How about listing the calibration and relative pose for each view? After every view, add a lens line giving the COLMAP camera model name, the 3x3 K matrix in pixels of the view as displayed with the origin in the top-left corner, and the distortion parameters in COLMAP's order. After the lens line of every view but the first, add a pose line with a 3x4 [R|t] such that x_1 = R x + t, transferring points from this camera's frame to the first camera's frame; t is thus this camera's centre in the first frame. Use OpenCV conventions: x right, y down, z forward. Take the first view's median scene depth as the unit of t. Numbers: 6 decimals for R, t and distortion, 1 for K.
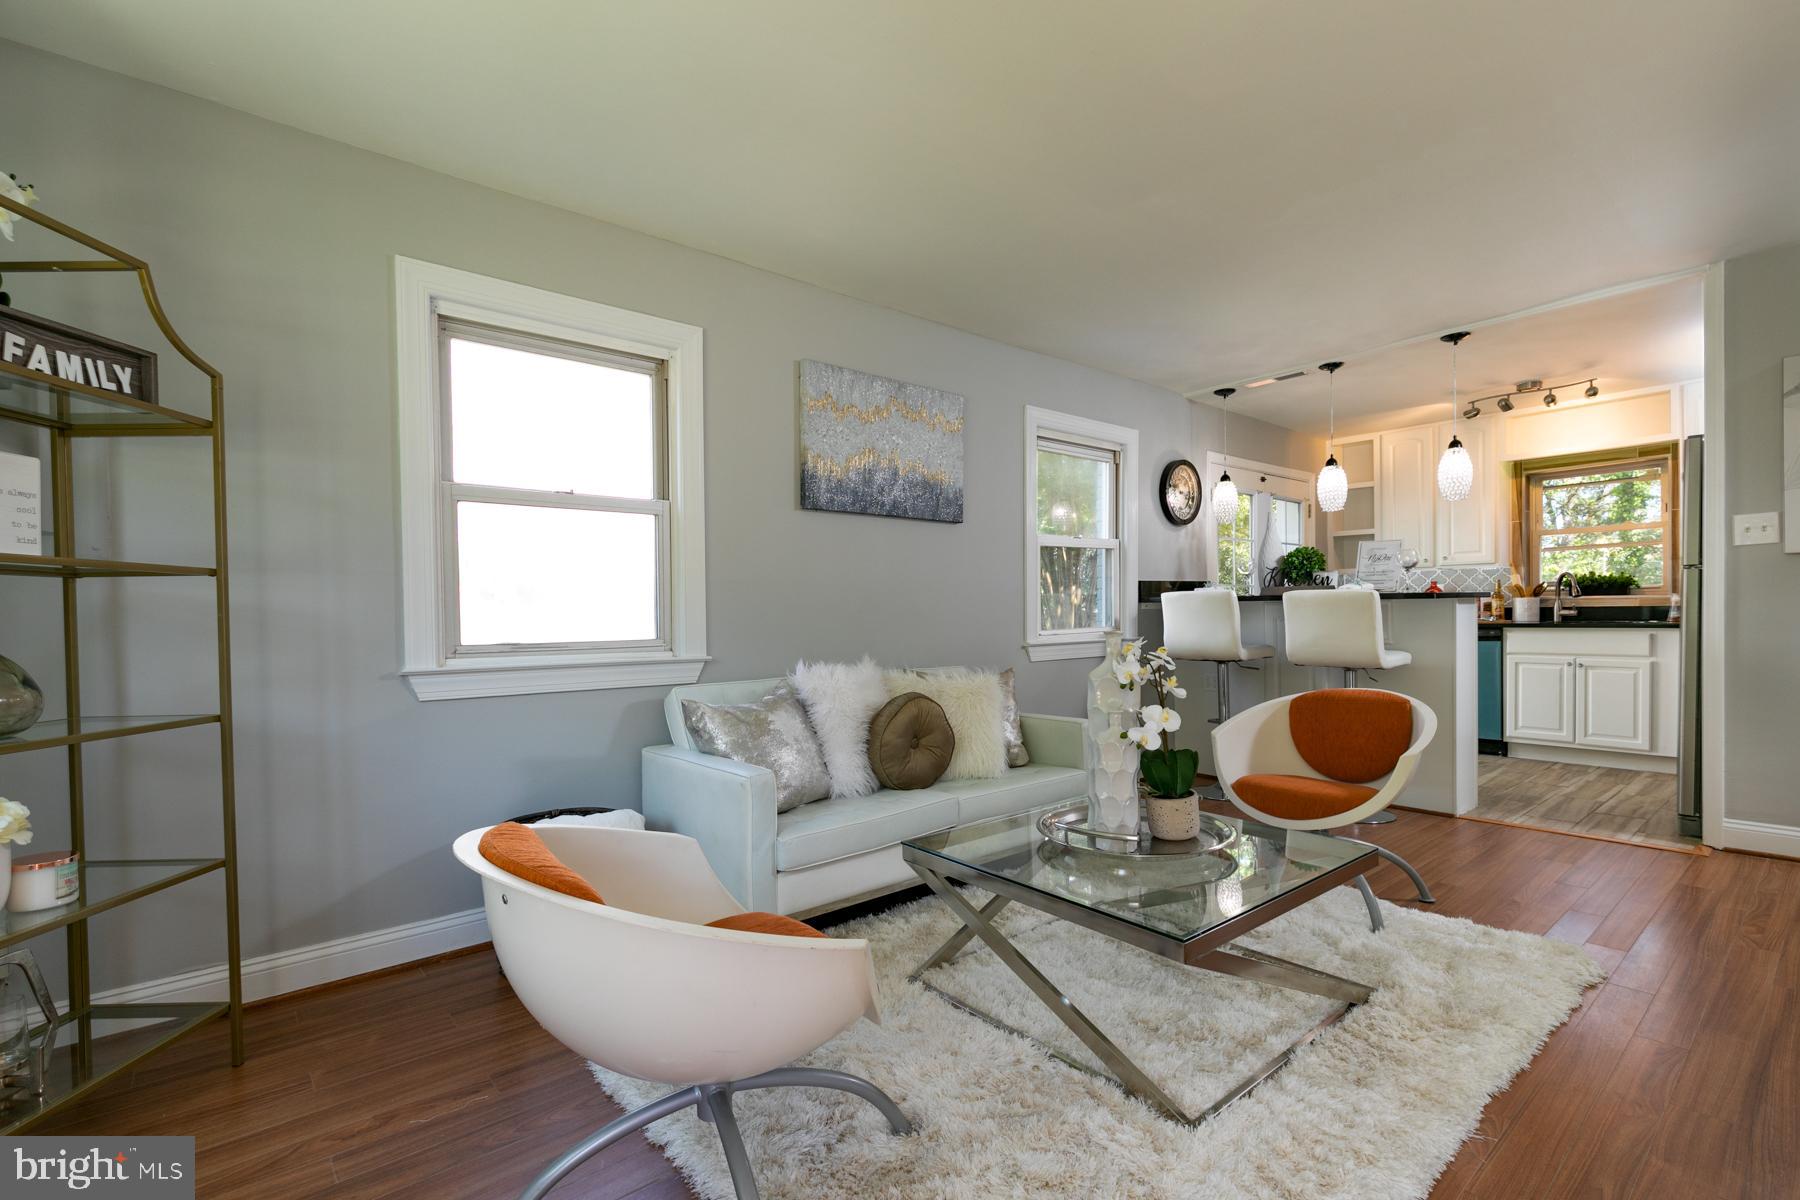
lens RADIAL K [[840.6, 0, 901.8], [0, 840.6, 628.0], [0, 0, 1]] dist [0.015111, -0.002157]
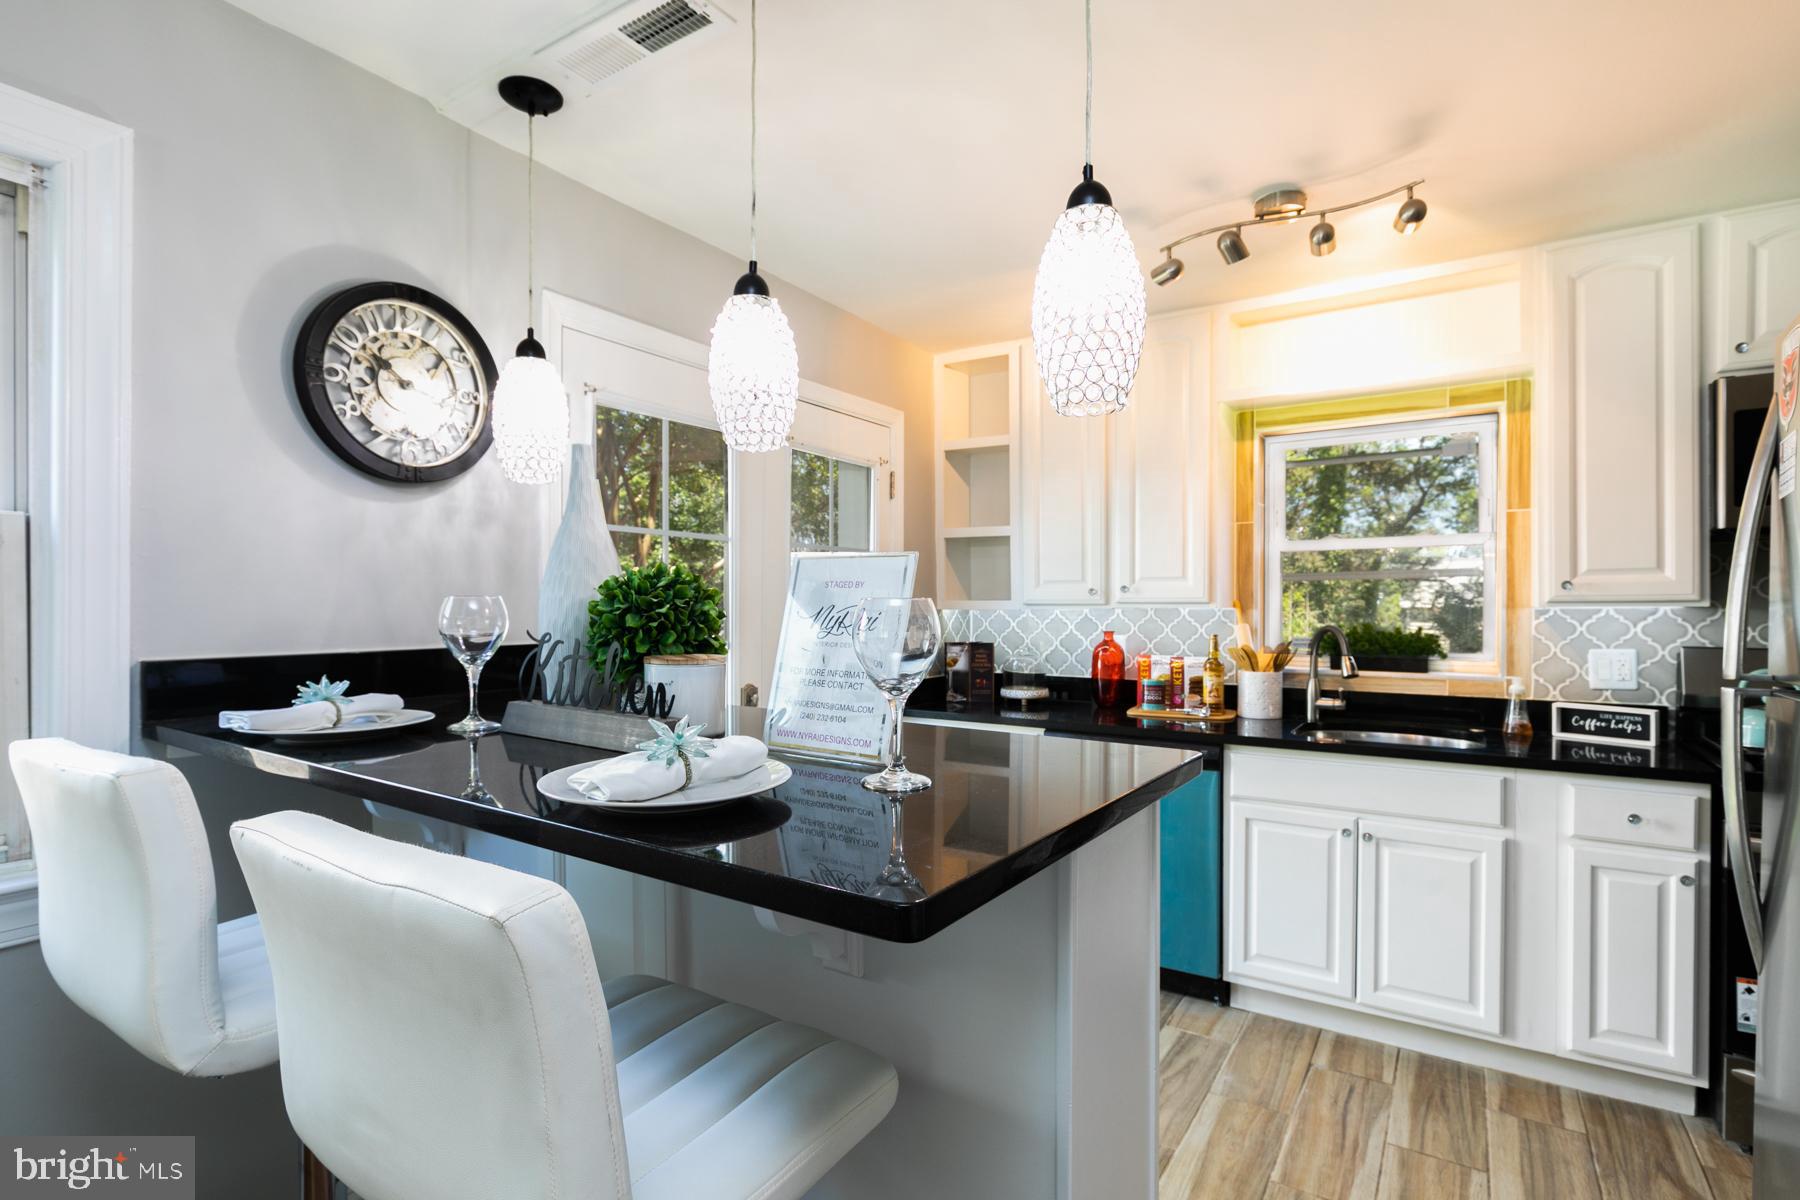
lens RADIAL K [[865.0, 0, 899.0], [0, 865.0, 615.8], [0, 0, 1]] dist [0.004533, -0.003462]
pose [[0.961707, 0.013622, 0.273739, 0.667043], [-0.010704, 0.999869, -0.012149, -0.105646], [-0.273869, 0.008754, 0.961727, 0.968051]]
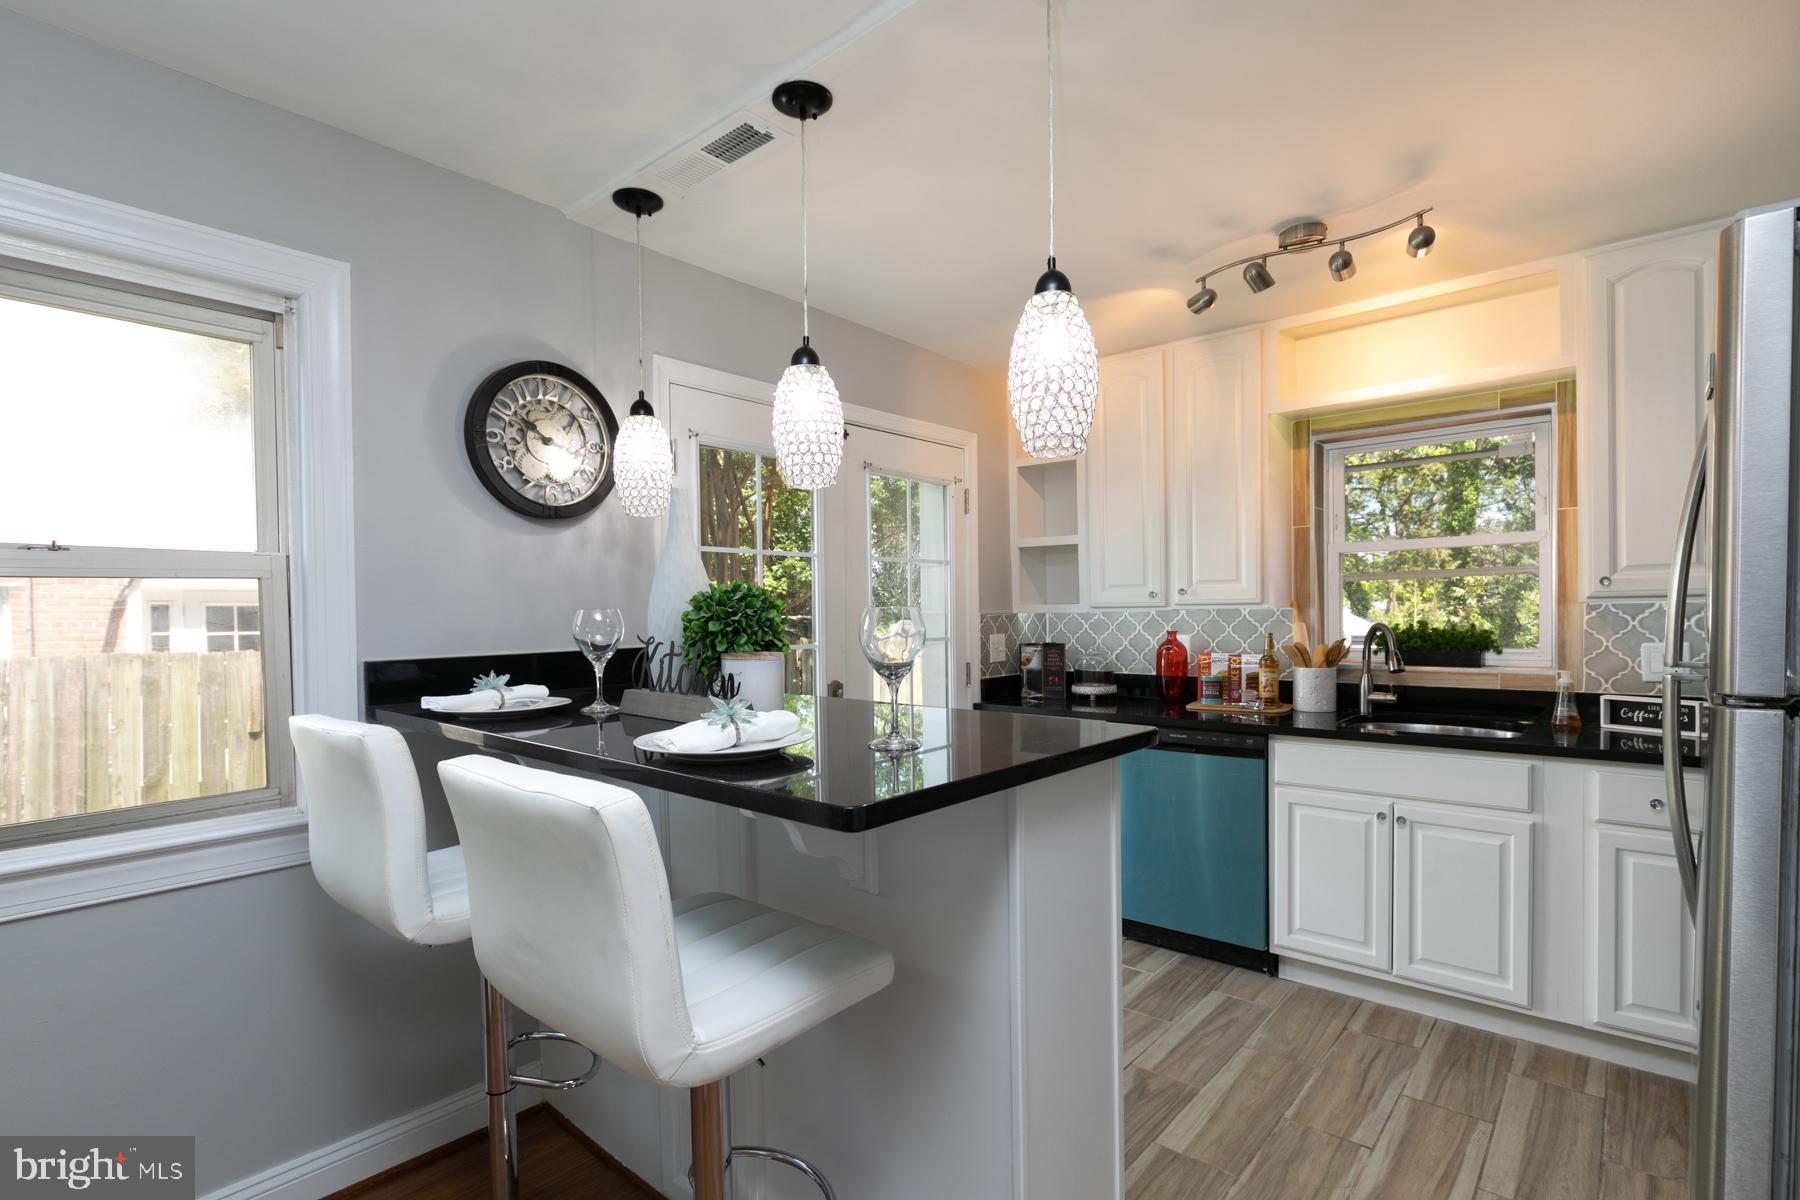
lens RADIAL K [[865.0, 0, 913.4], [0, 865.0, 632.6], [0, 0, 1]] dist [0.004533, -0.003462]
pose [[0.988511, -0.001743, 0.151142, 0.697685], [0.001227, 0.999993, 0.003507, -0.104866], [-0.151147, -0.003281, 0.988506, 0.857794]]
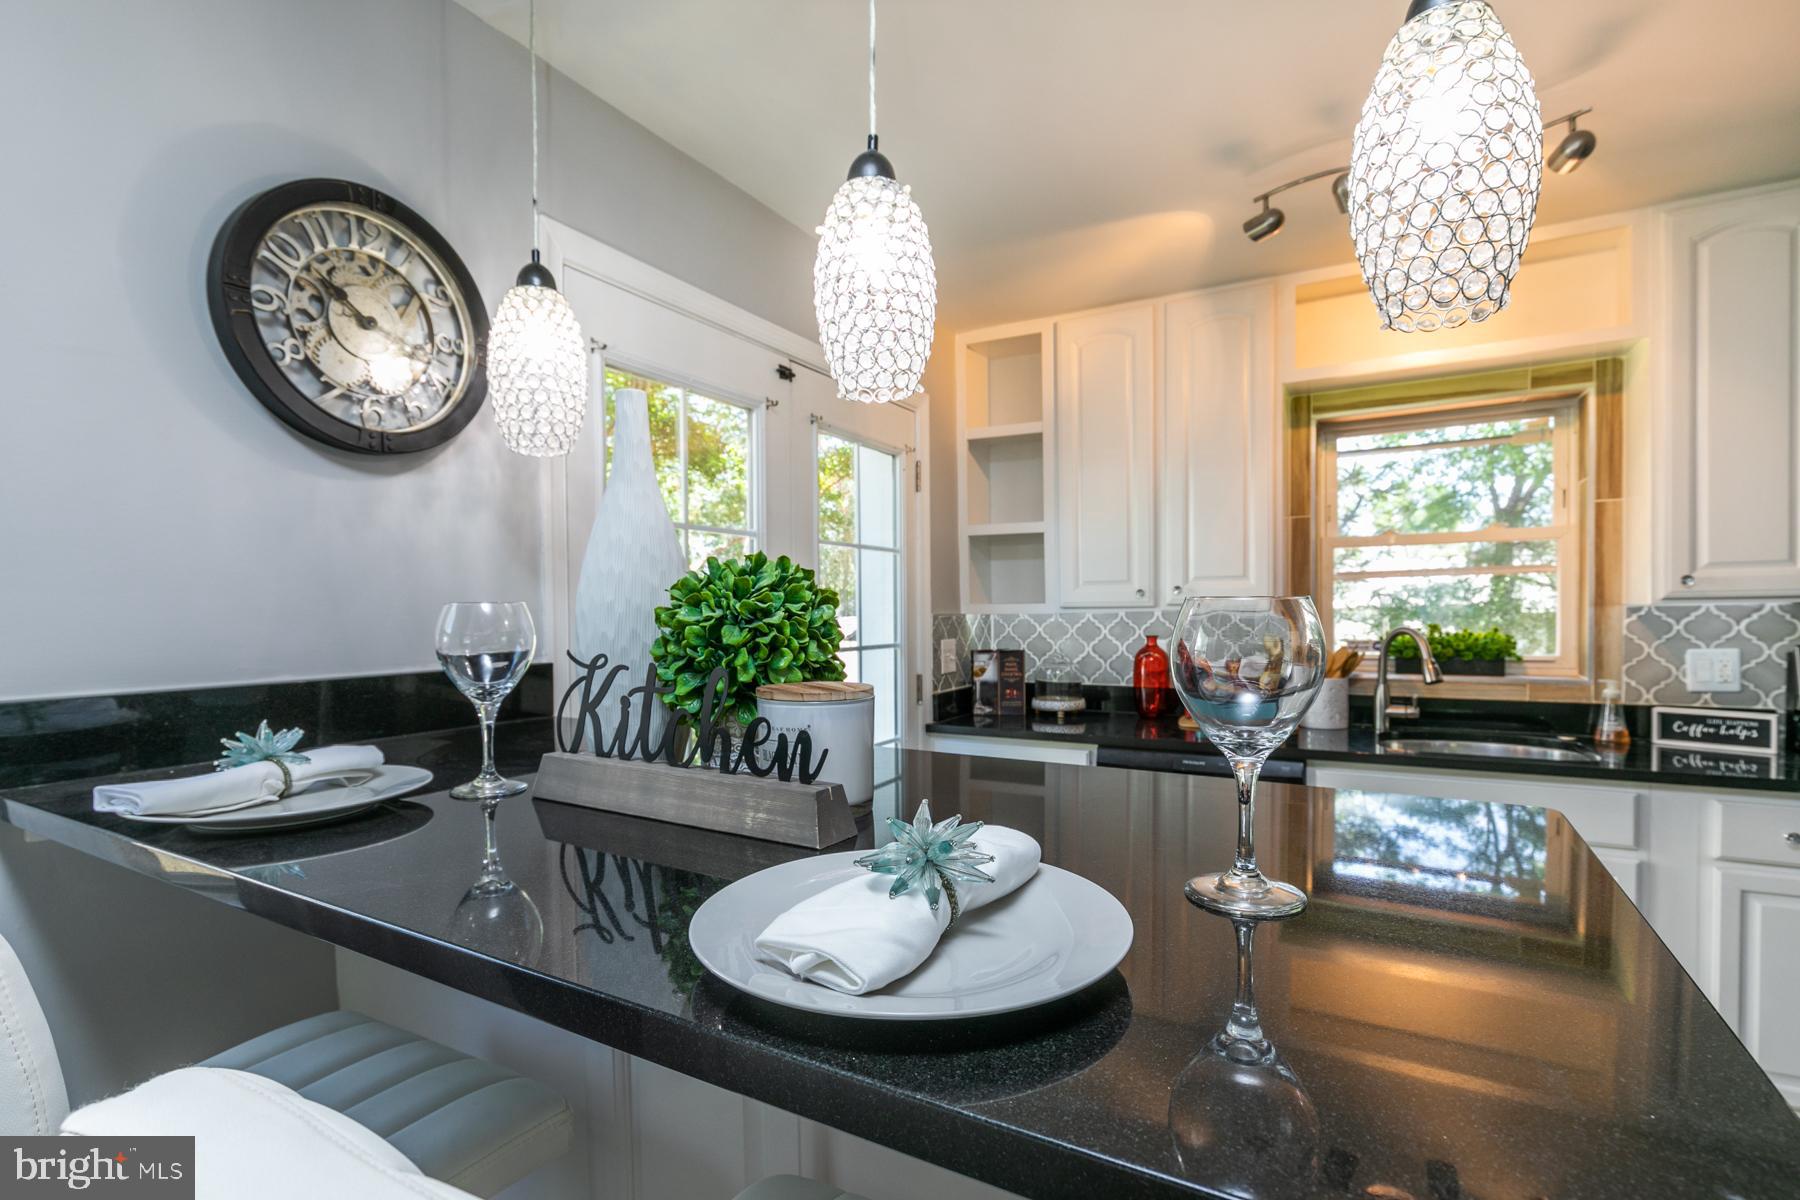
lens RADIAL K [[865.0, 0, 912.4], [0, 865.0, 624.1], [0, 0, 1]] dist [0.004533, -0.003462]
pose [[0.936968, 0.000848, 0.349413, 0.616098], [0.001790, 0.999972, -0.007228, -0.108623], [-0.349410, 0.007398, 0.936941, 1.100609]]
